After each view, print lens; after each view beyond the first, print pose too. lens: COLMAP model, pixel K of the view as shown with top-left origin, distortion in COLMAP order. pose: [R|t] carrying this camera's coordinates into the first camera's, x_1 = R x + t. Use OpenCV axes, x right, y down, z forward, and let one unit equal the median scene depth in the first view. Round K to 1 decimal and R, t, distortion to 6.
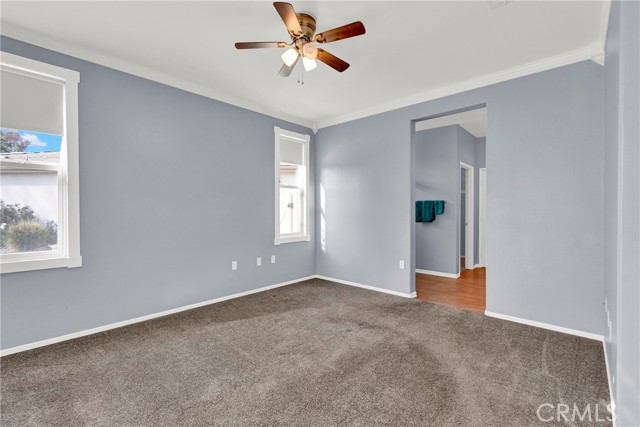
lens RADIAL K [[286.0, 0, 318.3], [0, 286.0, 213.0], [0, 0, 1]] dist [0.003973, 0.000036]
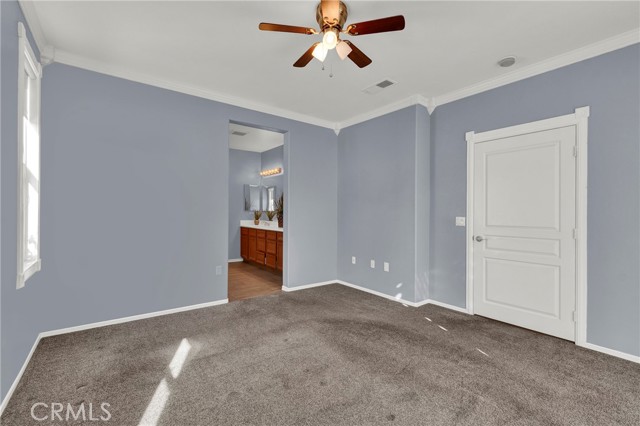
lens RADIAL K [[286.0, 0, 324.0], [0, 286.0, 211.3], [0, 0, 1]] dist [0.003973, 0.000036]
pose [[0.180418, 0.000552, 0.983590, -0.415803], [0.005334, 0.999985, -0.001540, -0.005748], [-0.983576, 0.005524, 0.180412, 0.367857]]
